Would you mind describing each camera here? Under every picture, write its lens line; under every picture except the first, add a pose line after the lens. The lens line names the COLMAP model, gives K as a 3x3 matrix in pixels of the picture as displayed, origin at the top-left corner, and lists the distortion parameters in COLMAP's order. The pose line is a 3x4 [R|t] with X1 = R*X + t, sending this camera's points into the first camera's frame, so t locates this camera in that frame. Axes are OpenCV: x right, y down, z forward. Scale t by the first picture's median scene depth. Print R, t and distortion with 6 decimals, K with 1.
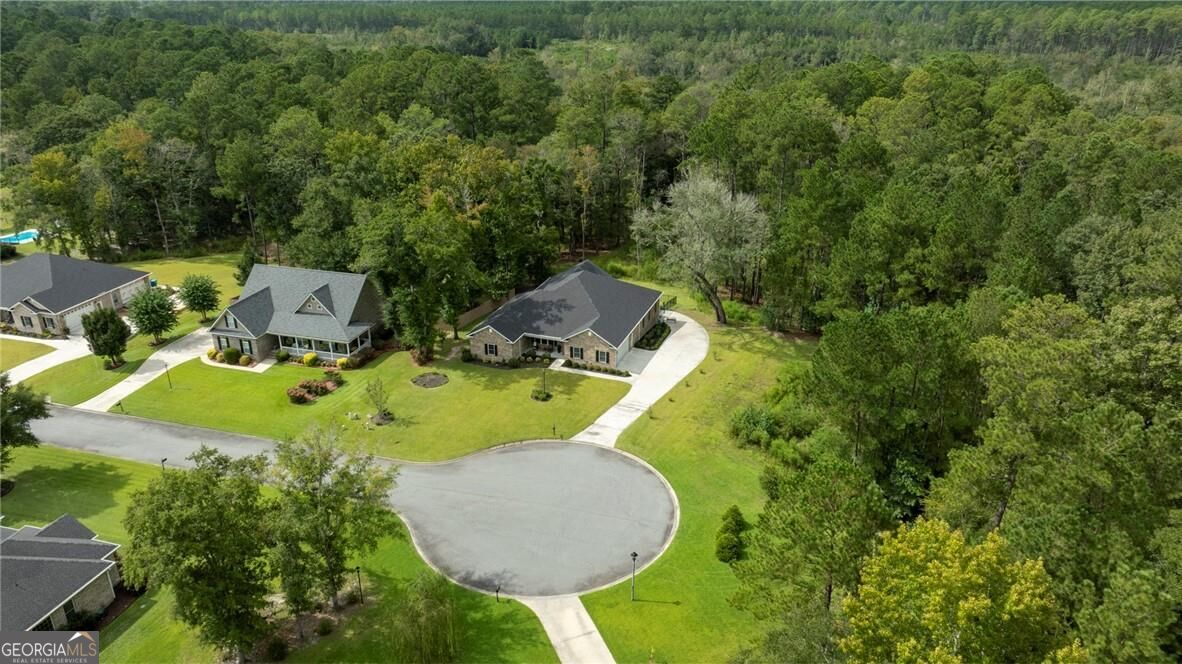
lens RADIAL K [[799.2, 0, 591.0], [0, 799.2, 332.0], [0, 0, 1]] dist [-0.056811, -0.002142]
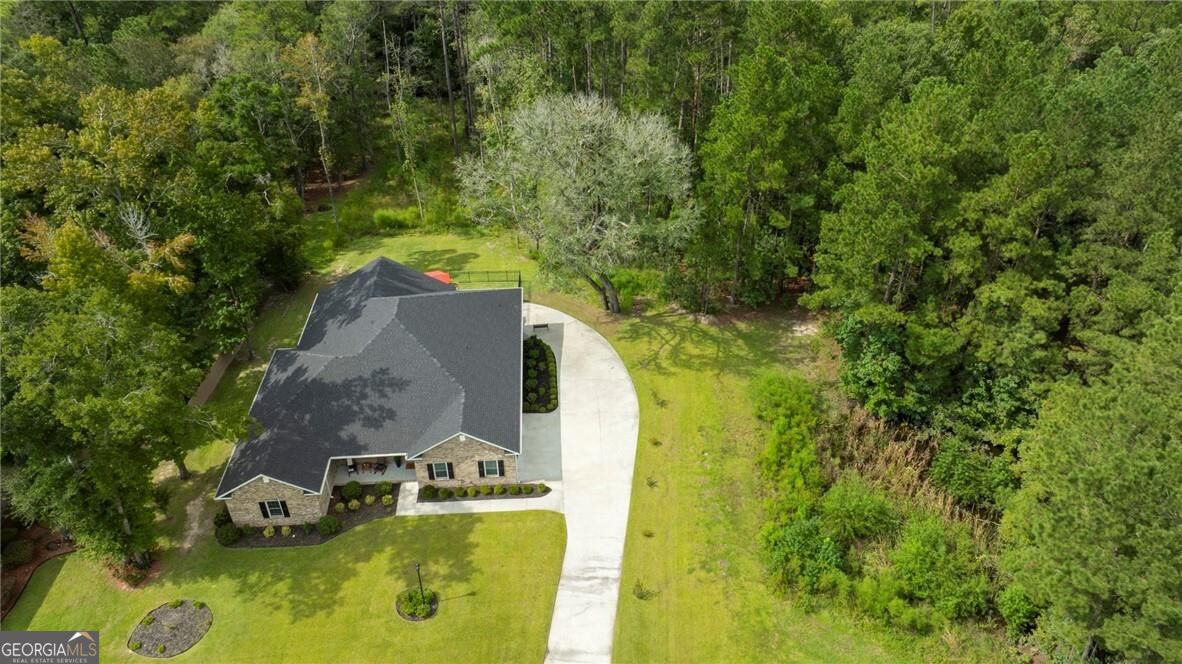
lens RADIAL K [[799.2, 0, 591.0], [0, 799.2, 332.0], [0, 0, 1]] dist [-0.056811, -0.002142]
pose [[0.912696, -0.233906, 0.335072, -0.083226], [0.159588, 0.958884, 0.234678, -0.173567], [-0.376187, -0.160716, 0.912498, 0.483400]]
